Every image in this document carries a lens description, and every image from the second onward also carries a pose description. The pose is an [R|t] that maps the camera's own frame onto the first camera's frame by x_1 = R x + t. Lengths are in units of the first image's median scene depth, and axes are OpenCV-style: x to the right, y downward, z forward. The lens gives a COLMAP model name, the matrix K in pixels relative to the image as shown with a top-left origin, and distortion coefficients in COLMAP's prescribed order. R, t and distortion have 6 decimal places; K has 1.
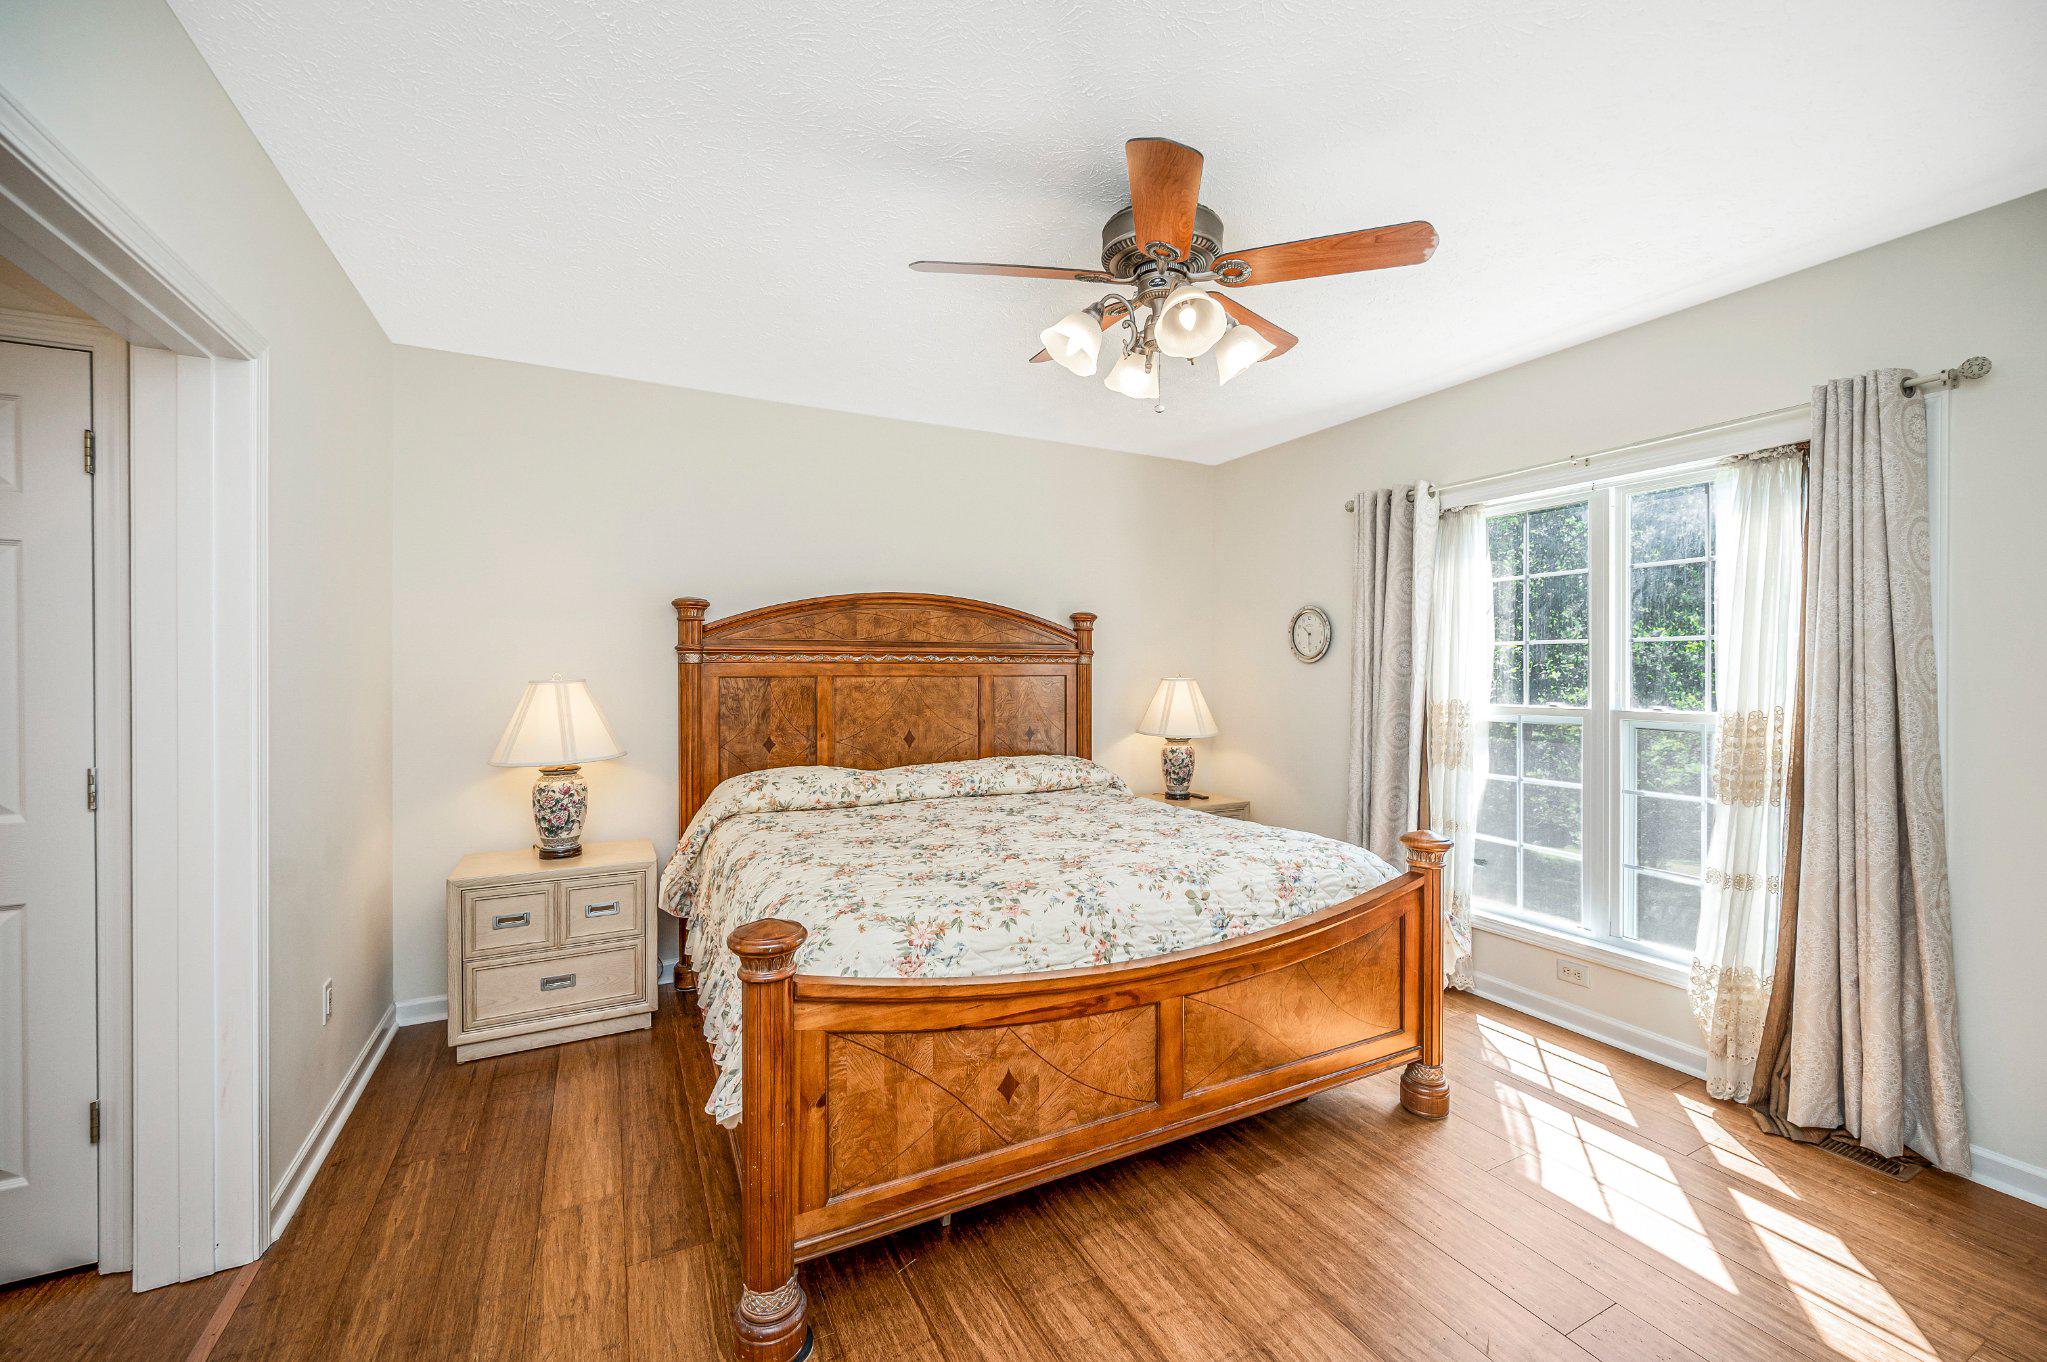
lens RADIAL K [[845.3, 0, 1035.8], [0, 845.3, 666.8], [0, 0, 1]] dist [-0.001726, 0.000741]
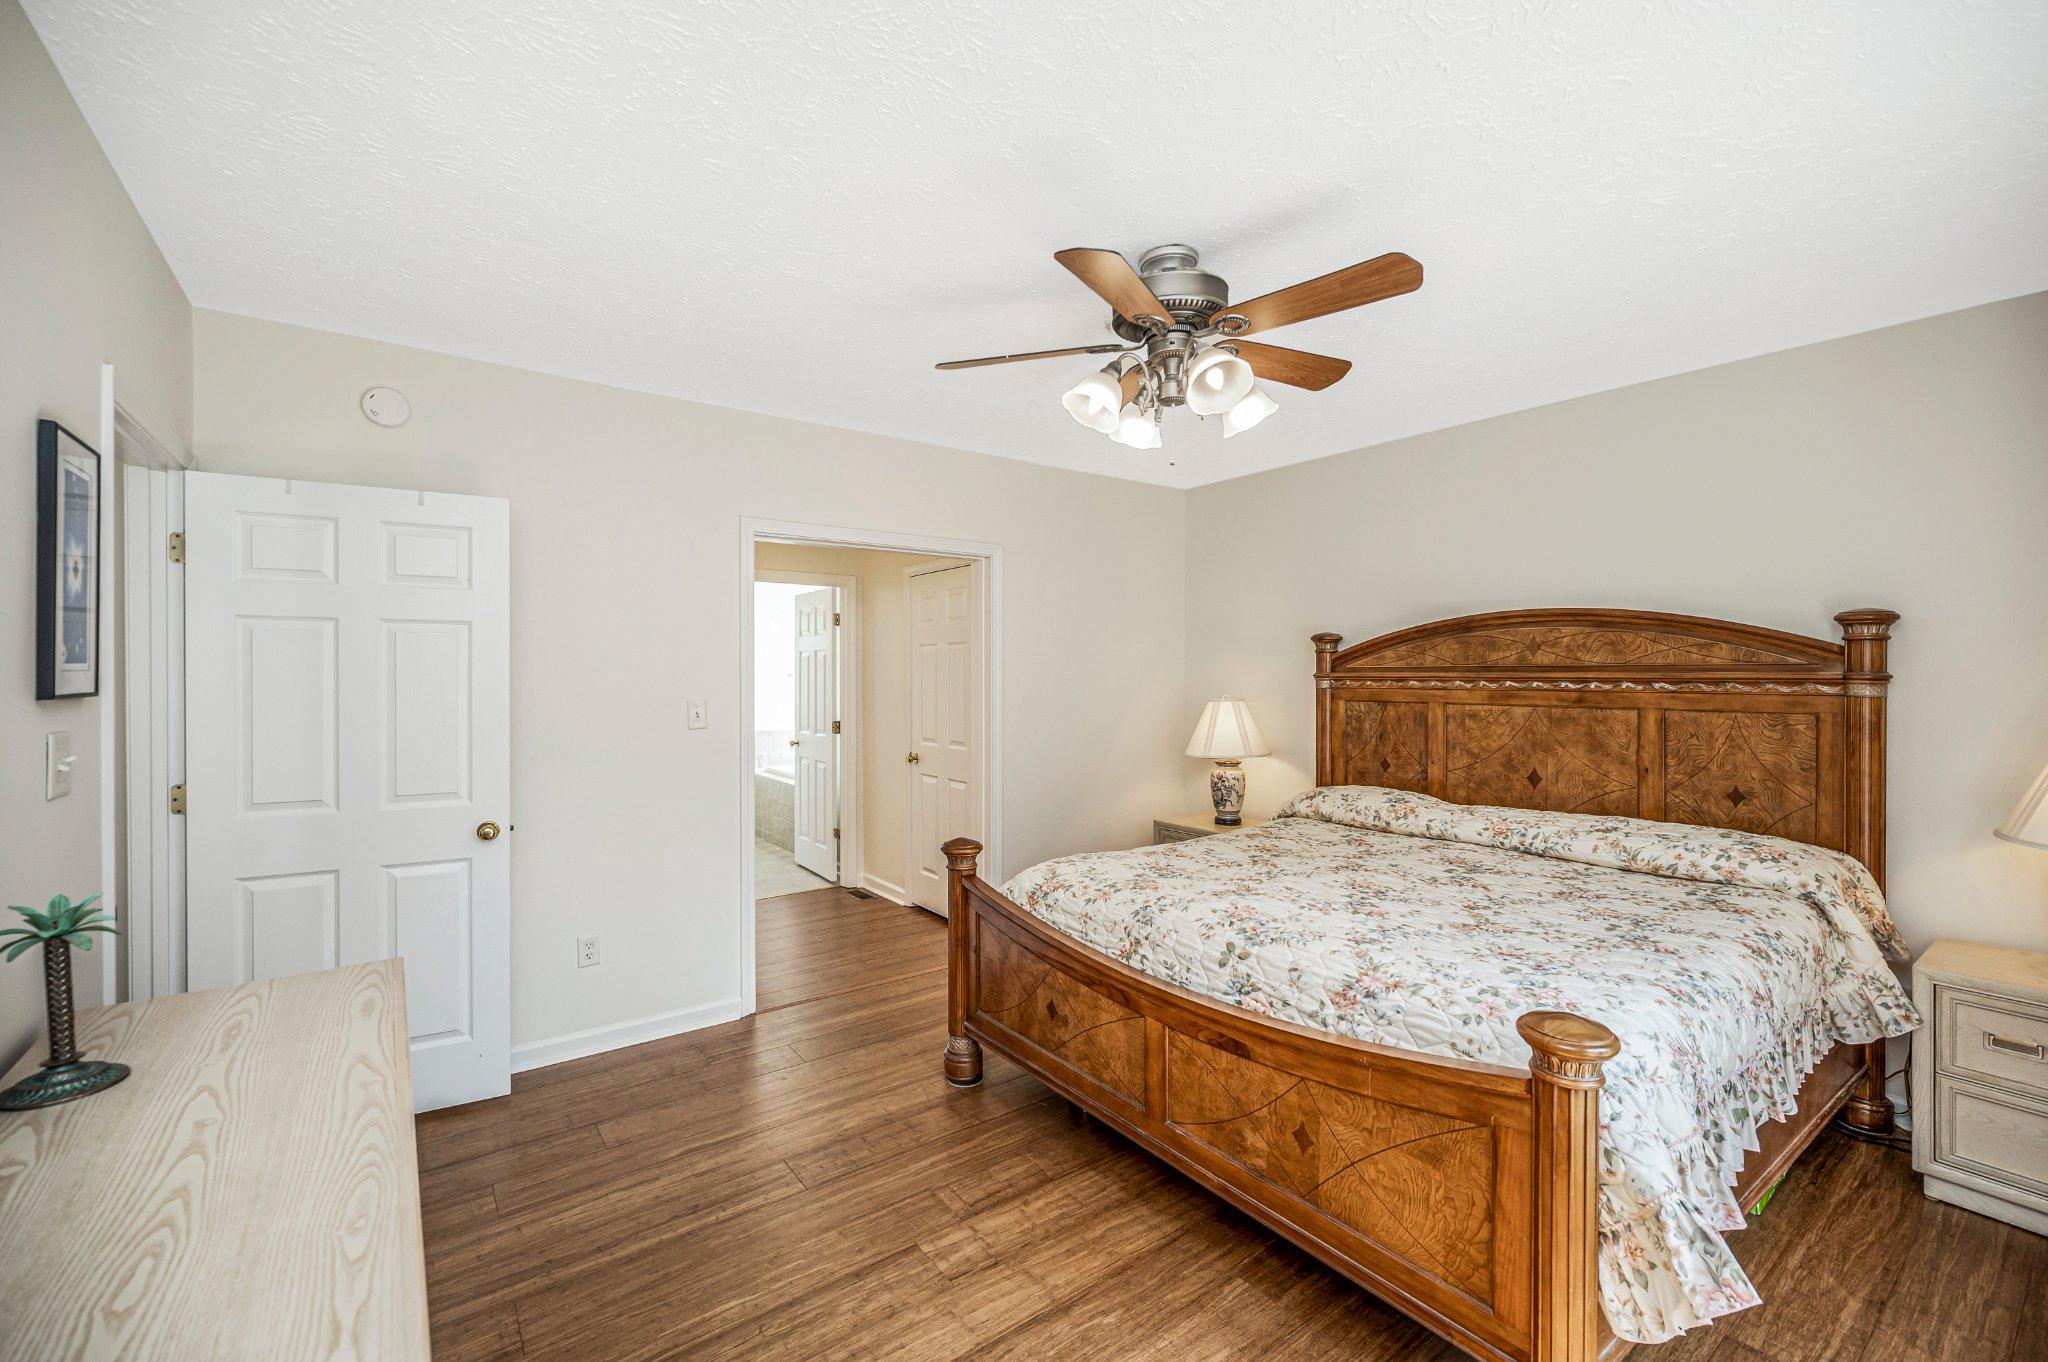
lens RADIAL K [[845.7, 0, 1024.1], [0, 845.7, 673.4], [0, 0, 1]] dist [-0.001726, 0.000741]
pose [[0.145798, 0.000654, -0.989314, 0.687854], [0.001800, 0.999998, 0.000926, -0.025986], [0.989313, -0.001916, 0.145796, 0.395453]]
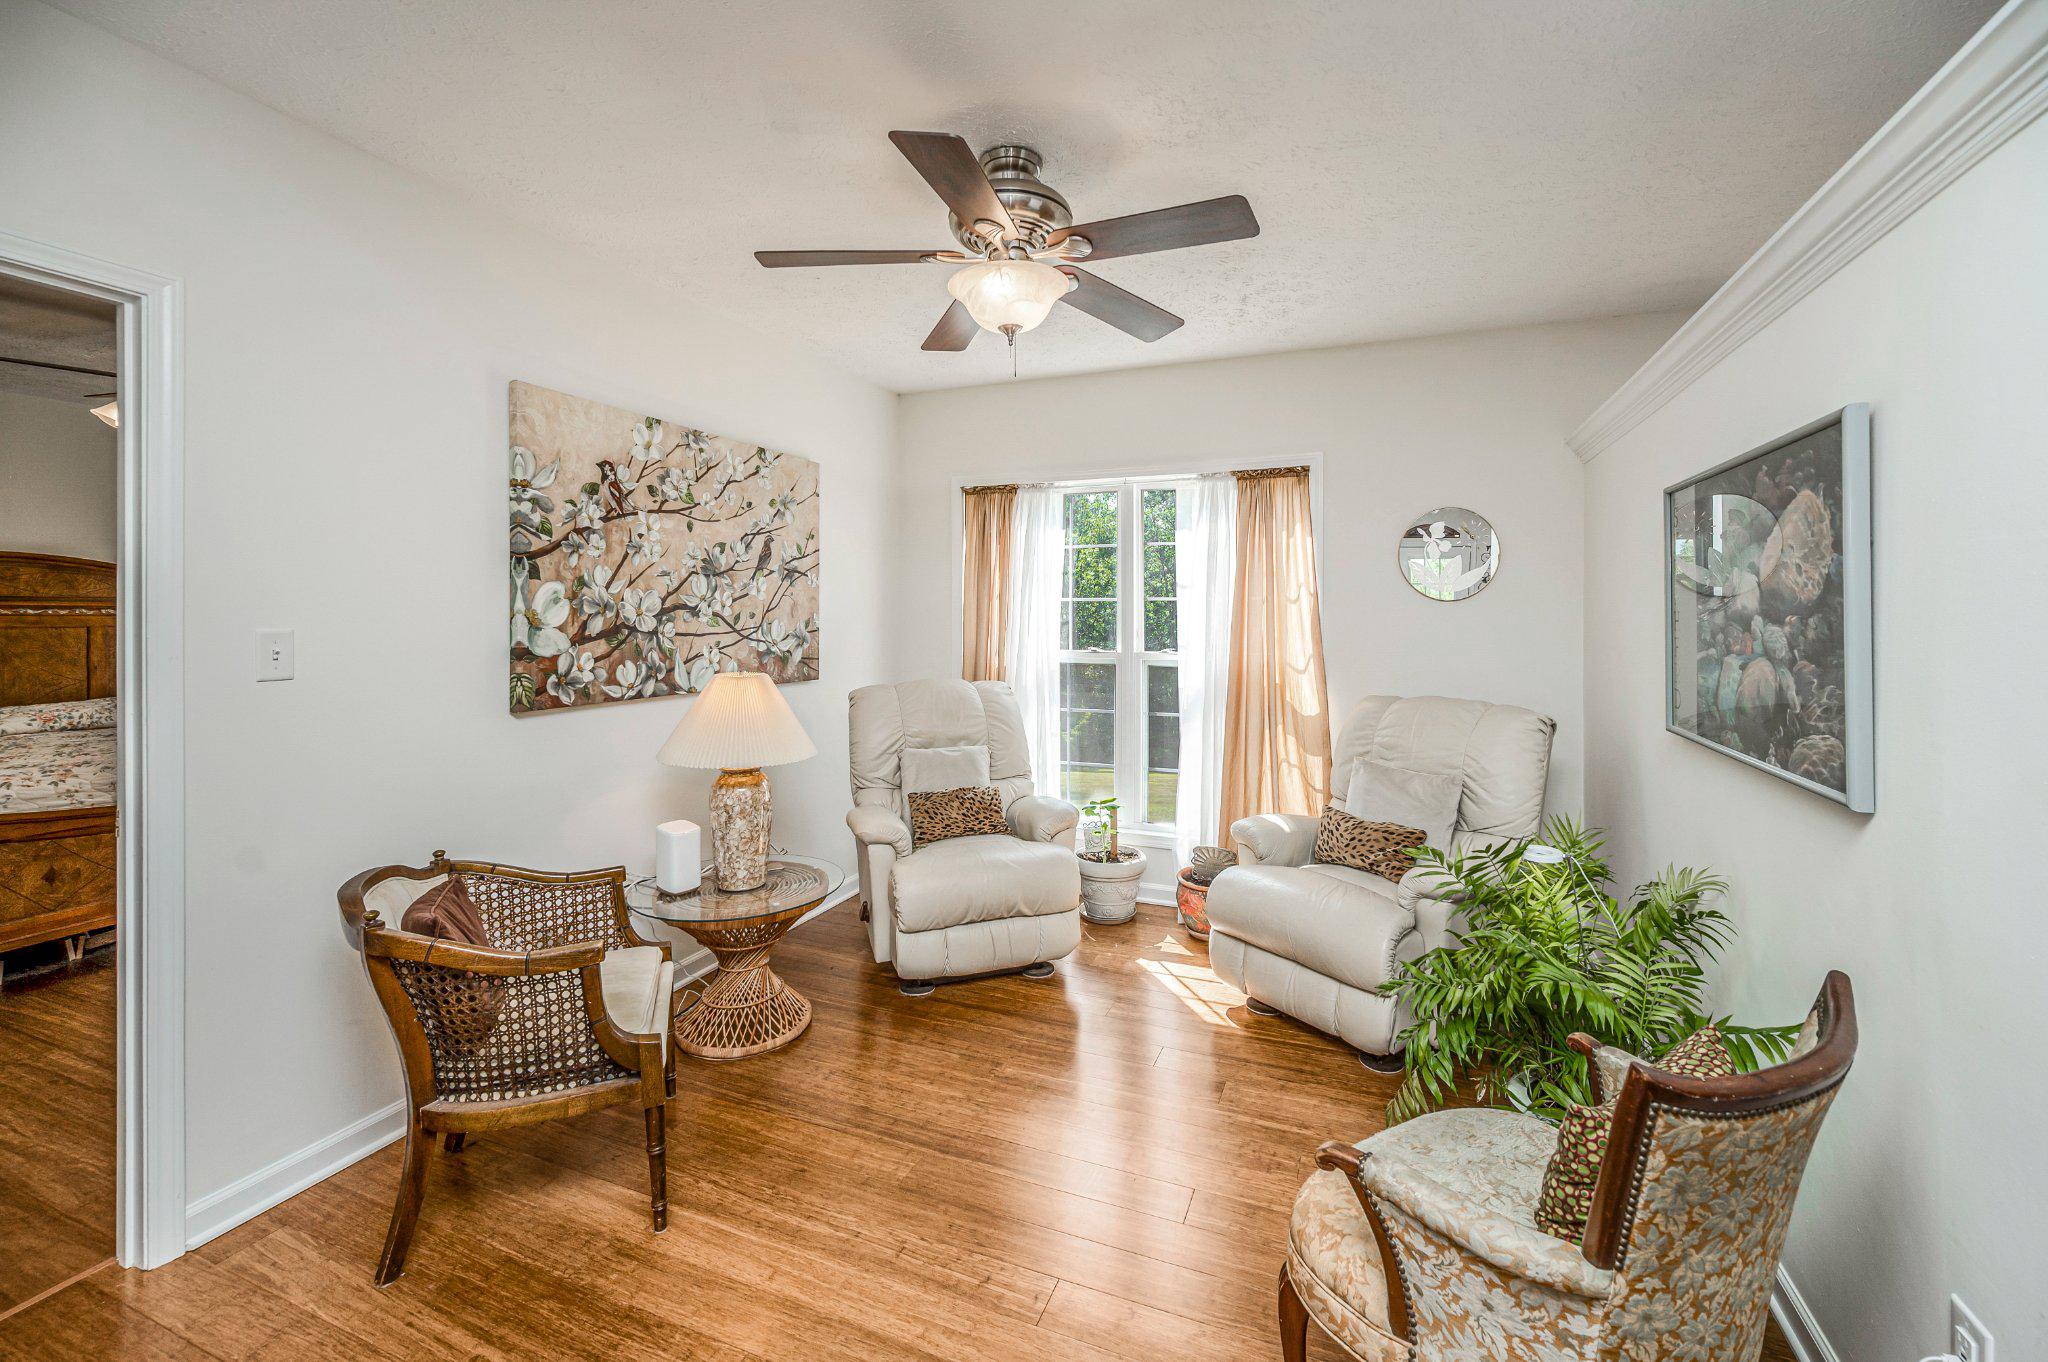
lens RADIAL K [[845.7, 0, 1052.9], [0, 845.7, 614.8], [0, 0, 1]] dist [-0.001726, 0.000741]
pose [[0.756285, -0.008033, 0.654193, 0.190313], [0.009280, 0.999956, 0.001550, 0.005689], [-0.654176, 0.004898, 0.756326, -0.774325]]
